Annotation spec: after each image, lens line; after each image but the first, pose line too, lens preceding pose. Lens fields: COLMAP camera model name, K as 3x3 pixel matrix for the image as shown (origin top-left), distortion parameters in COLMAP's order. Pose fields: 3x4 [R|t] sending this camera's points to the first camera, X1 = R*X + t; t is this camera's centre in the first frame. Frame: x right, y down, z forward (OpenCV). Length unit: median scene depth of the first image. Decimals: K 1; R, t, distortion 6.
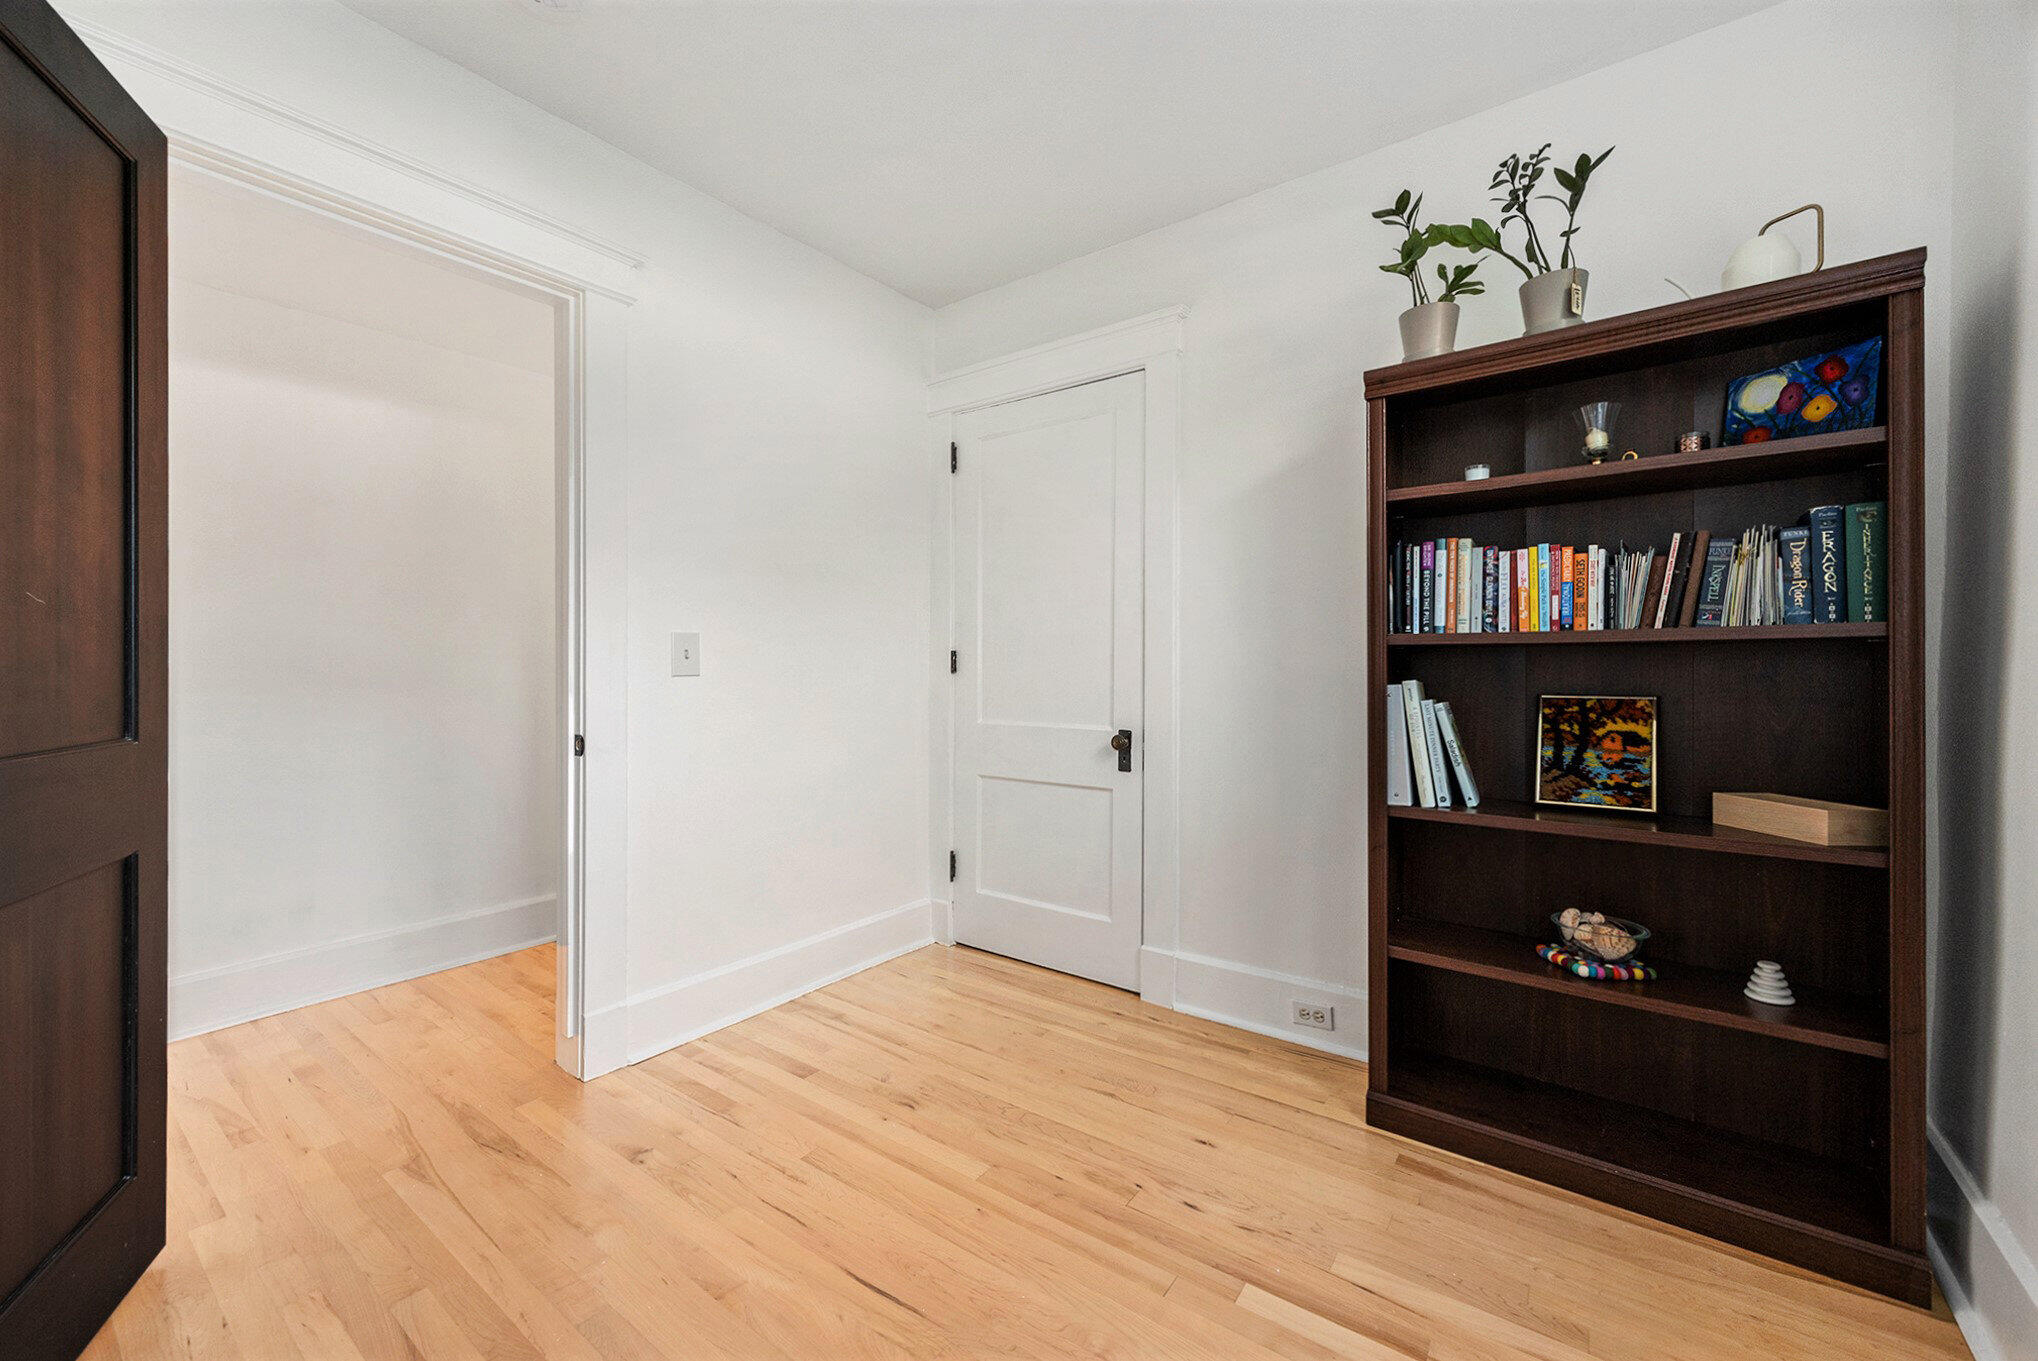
lens RADIAL K [[790.2, 0, 1056.9], [0, 790.2, 662.9], [0, 0, 1]] dist [0.002565, -0.000586]
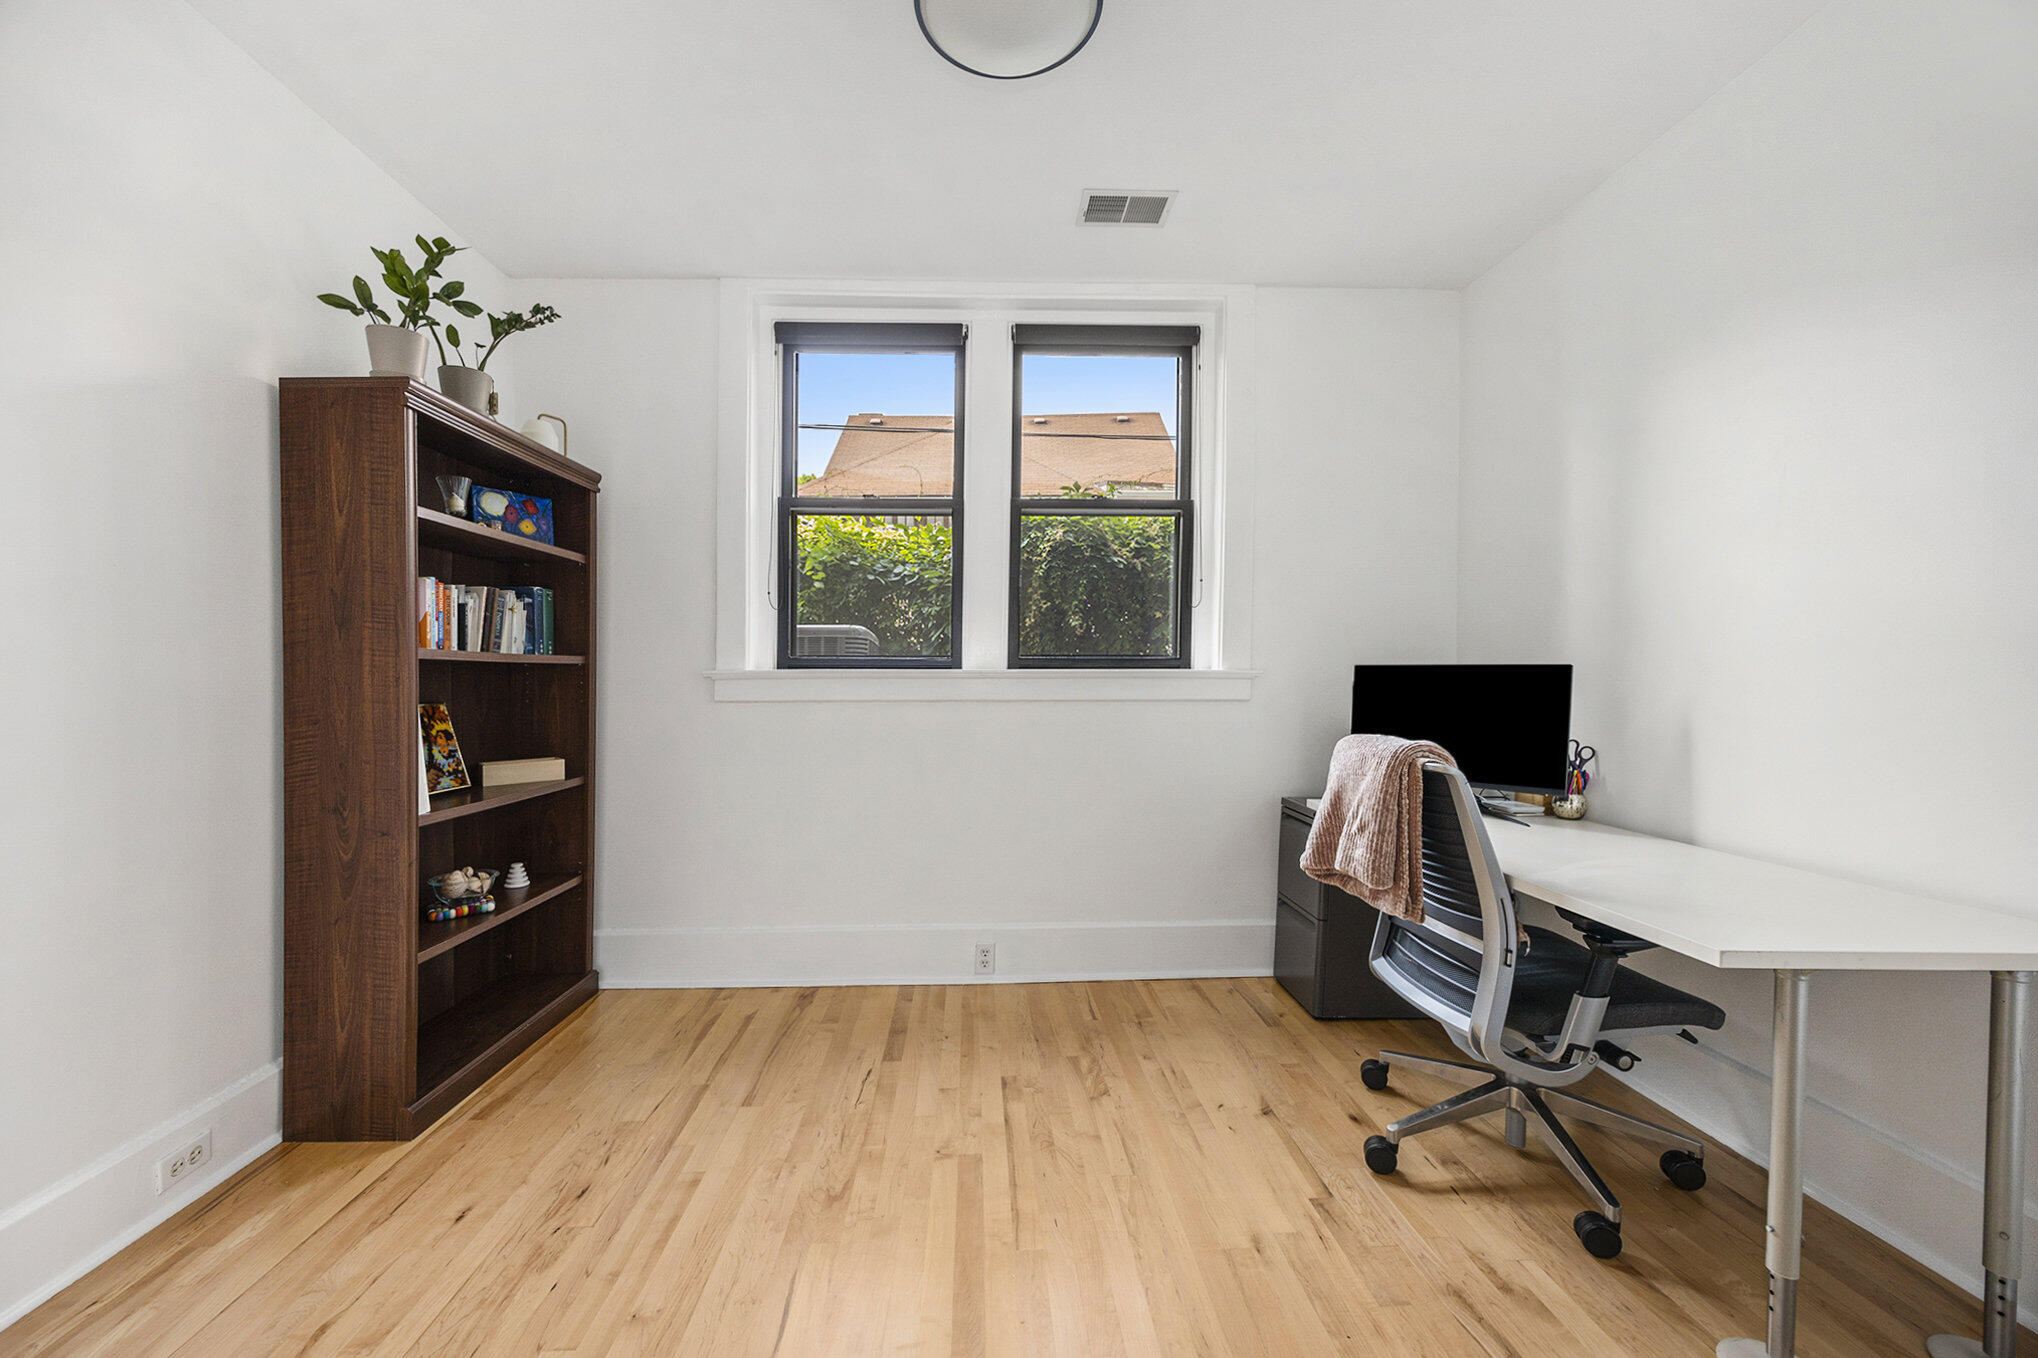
lens RADIAL K [[790.2, 0, 1029.4], [0, 790.2, 683.7], [0, 0, 1]] dist [0.002565, -0.000586]
pose [[-0.603927, -0.002790, 0.797035, -0.904899], [0.000484, 0.999992, 0.003867, 0.005949], [-0.797039, 0.002721, -0.603921, 1.027250]]
